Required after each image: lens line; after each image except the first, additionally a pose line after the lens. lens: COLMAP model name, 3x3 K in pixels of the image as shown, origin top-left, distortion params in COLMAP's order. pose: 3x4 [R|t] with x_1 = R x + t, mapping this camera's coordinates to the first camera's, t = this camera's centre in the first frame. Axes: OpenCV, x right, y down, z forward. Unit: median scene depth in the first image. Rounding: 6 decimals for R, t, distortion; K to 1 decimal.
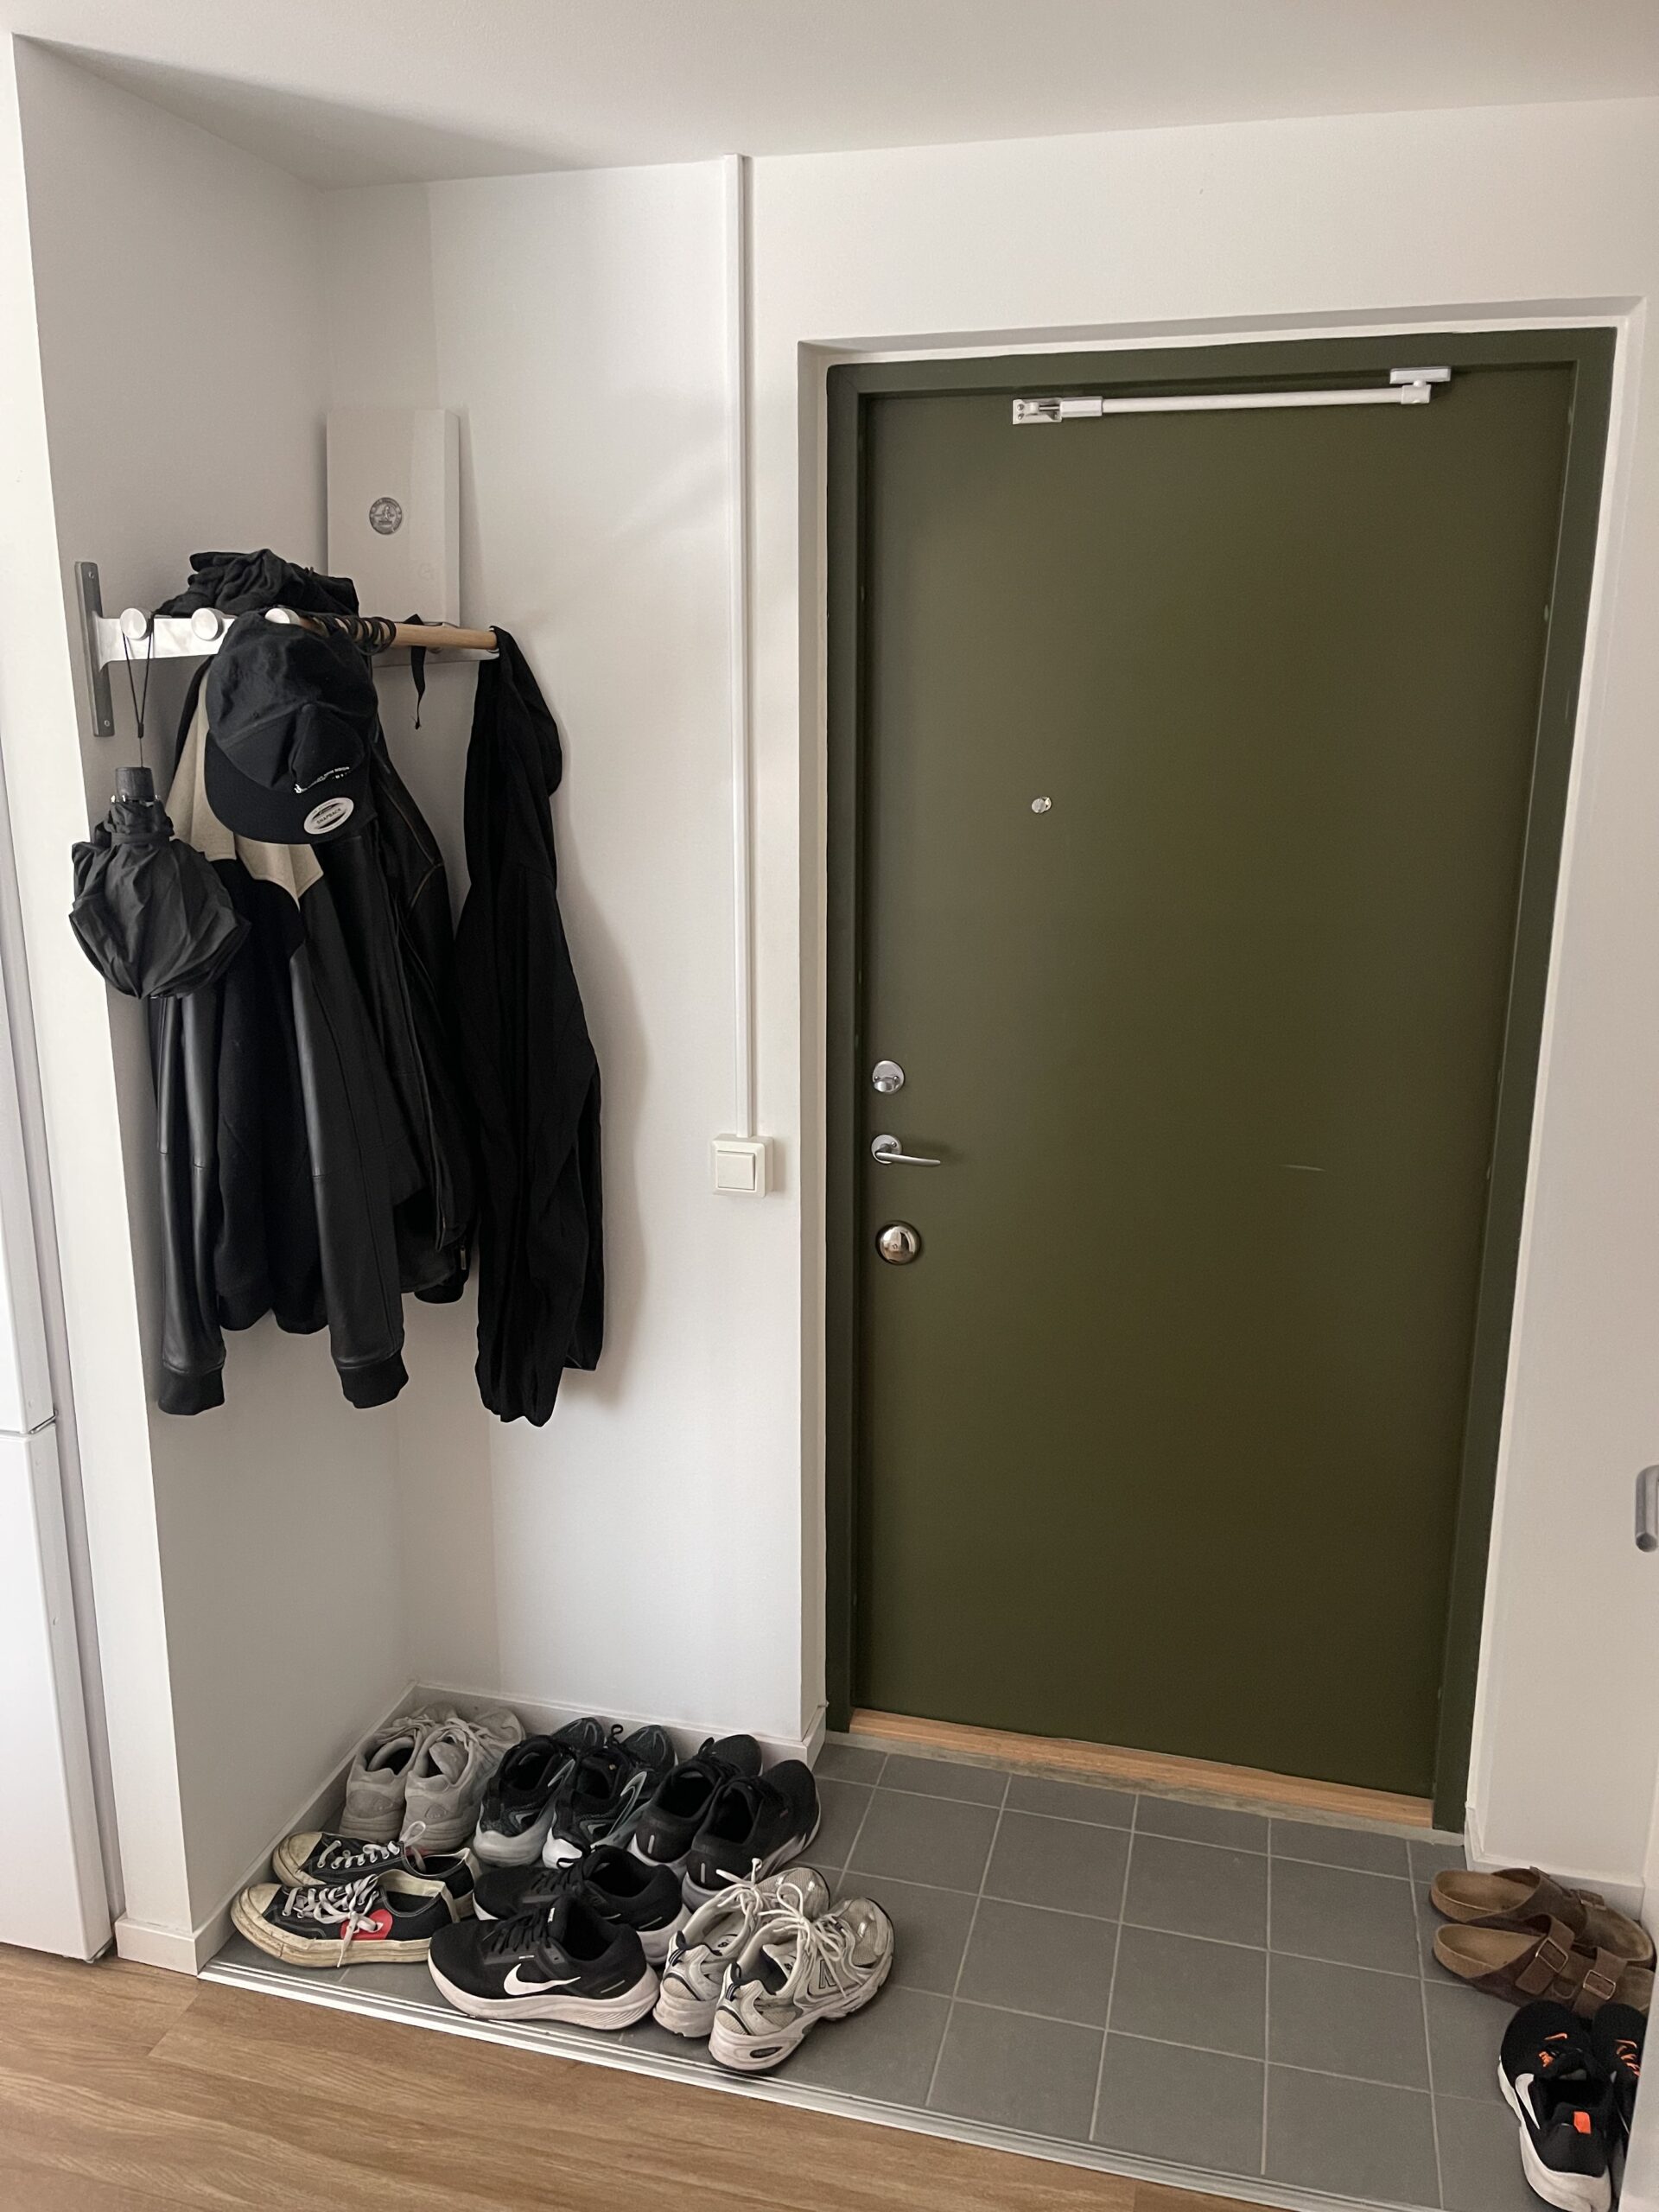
lens RADIAL K [[1710.7, 0, 843.3], [0, 1710.7, 1103.7], [0, 0, 1]] dist [0.043495, -0.008693]
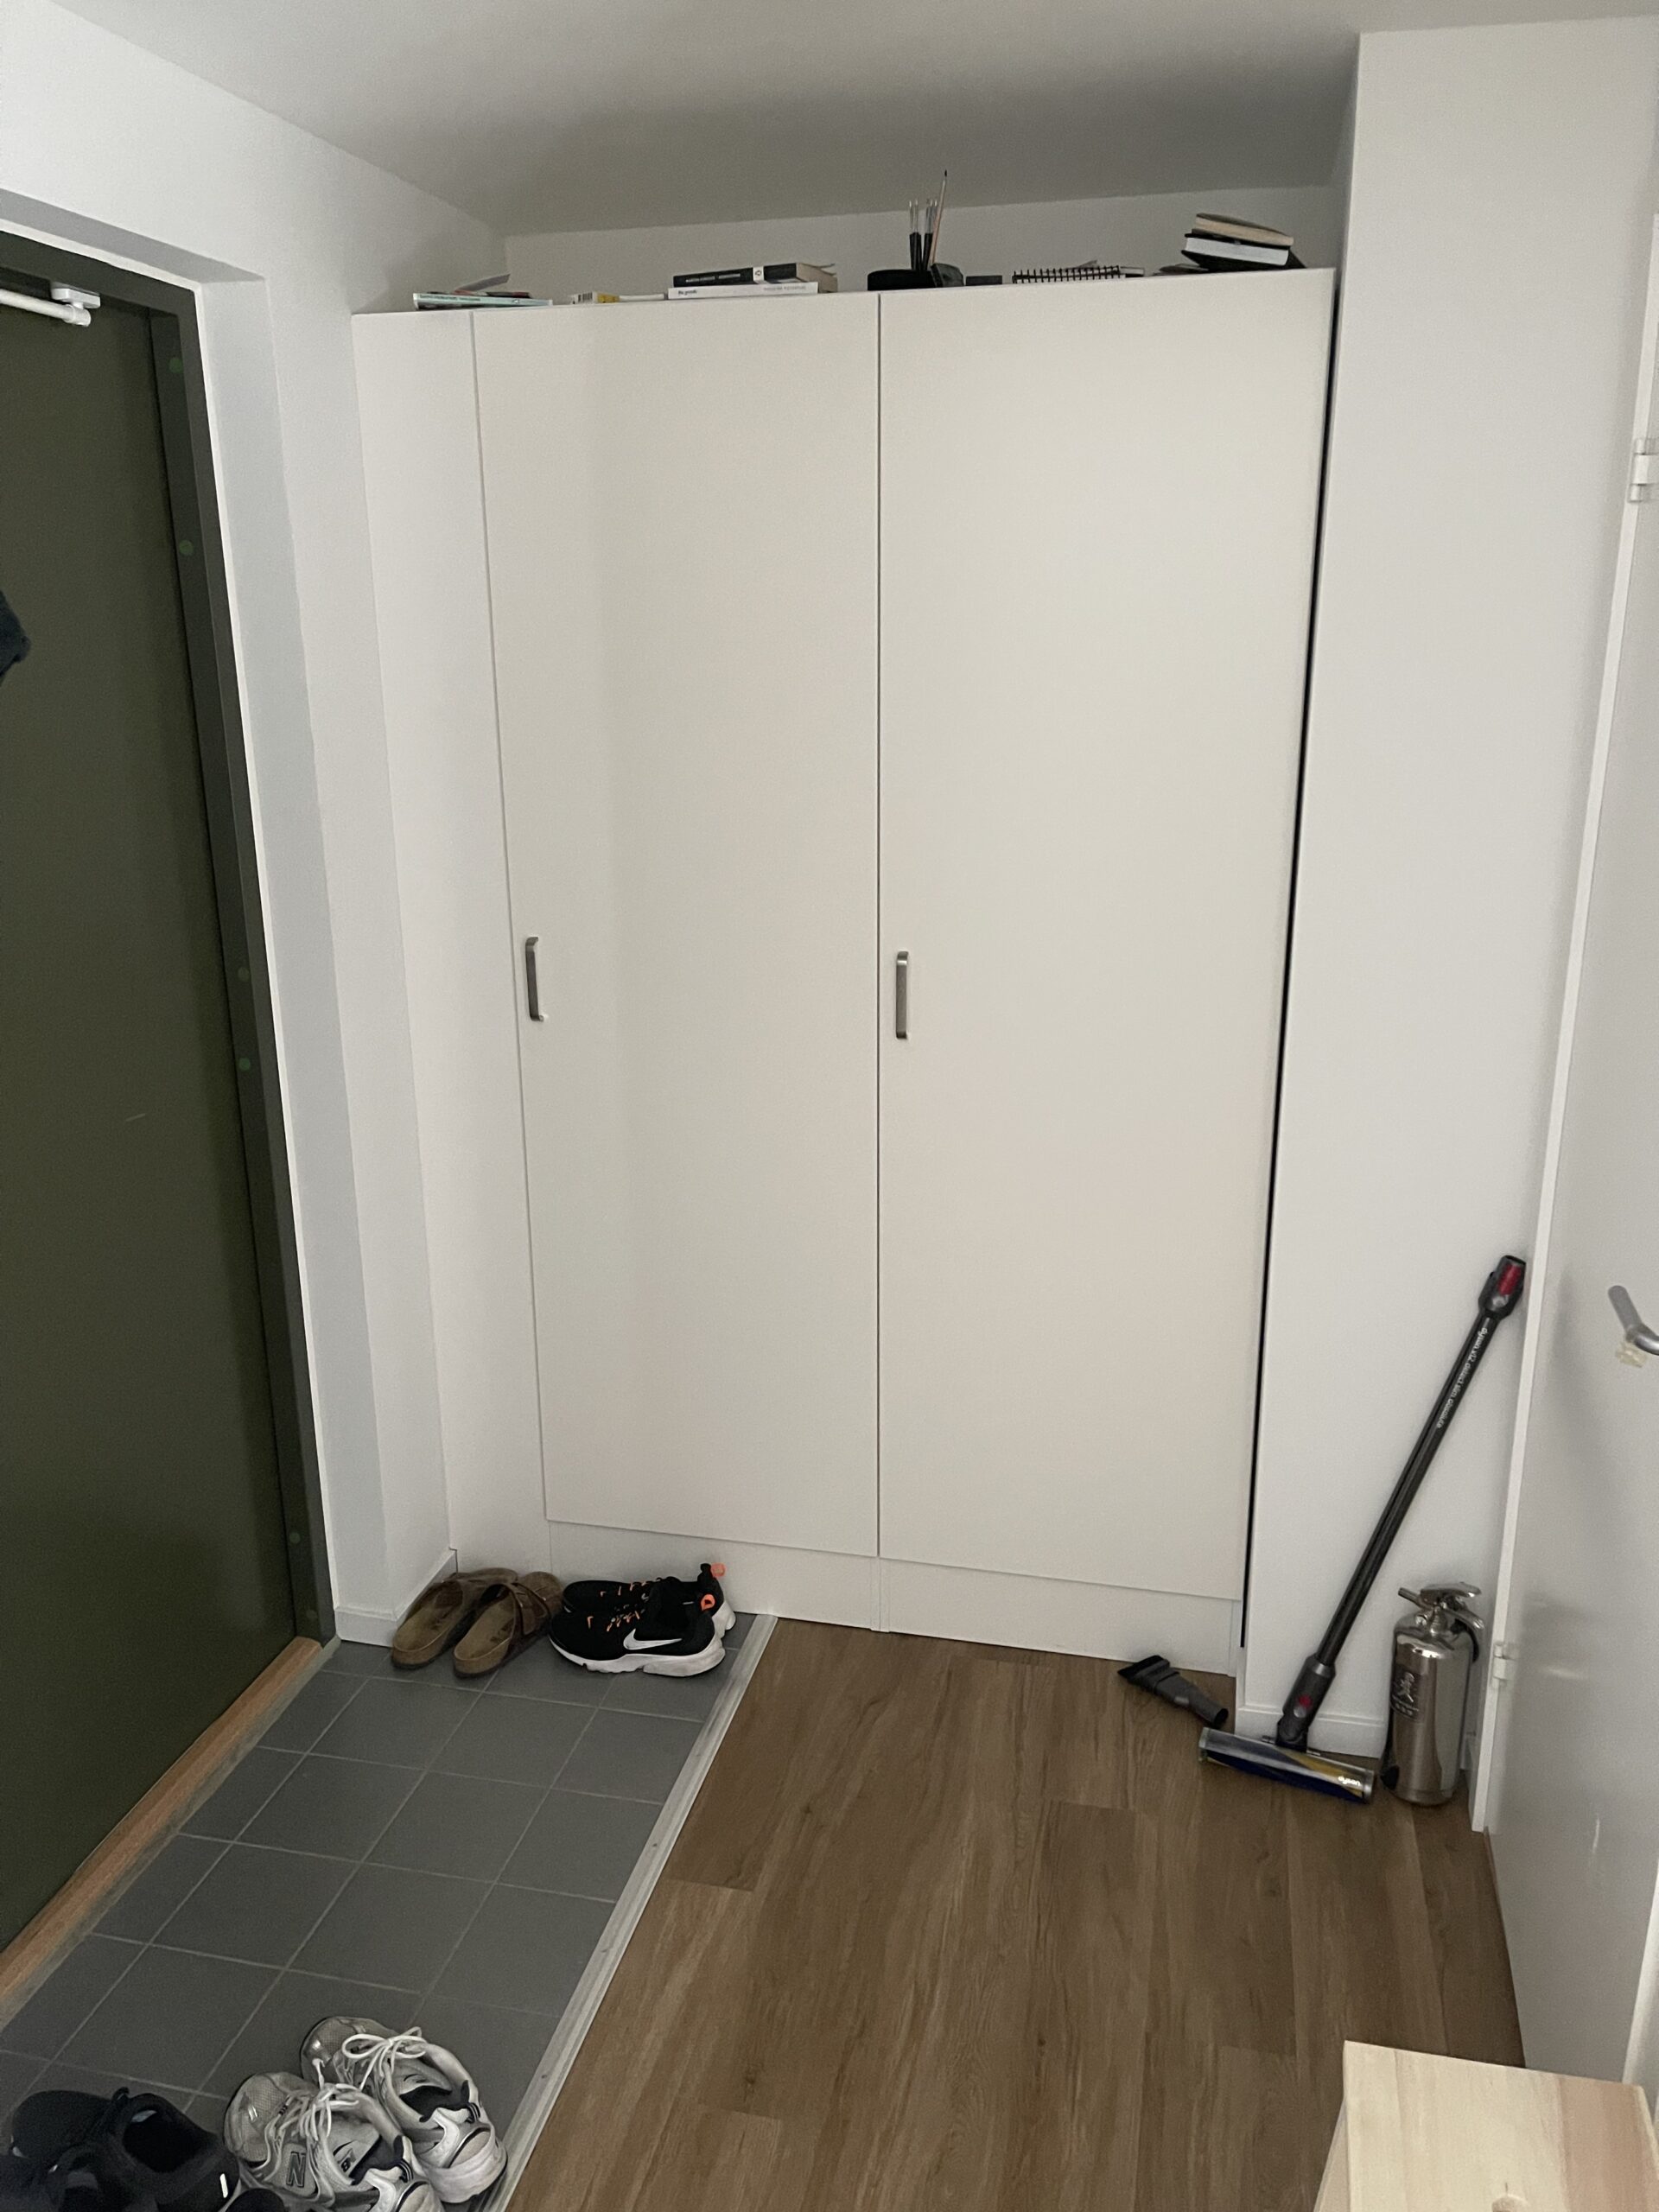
lens RADIAL K [[1710.7, 0, 843.3], [0, 1710.7, 1103.7], [0, 0, 1]] dist [0.043495, -0.008693]
pose [[-0.015945, -0.283524, 0.958833, -0.741568], [0.251408, 0.927009, 0.278295, -0.155257], [-0.967750, 0.245496, 0.056499, 0.617182]]
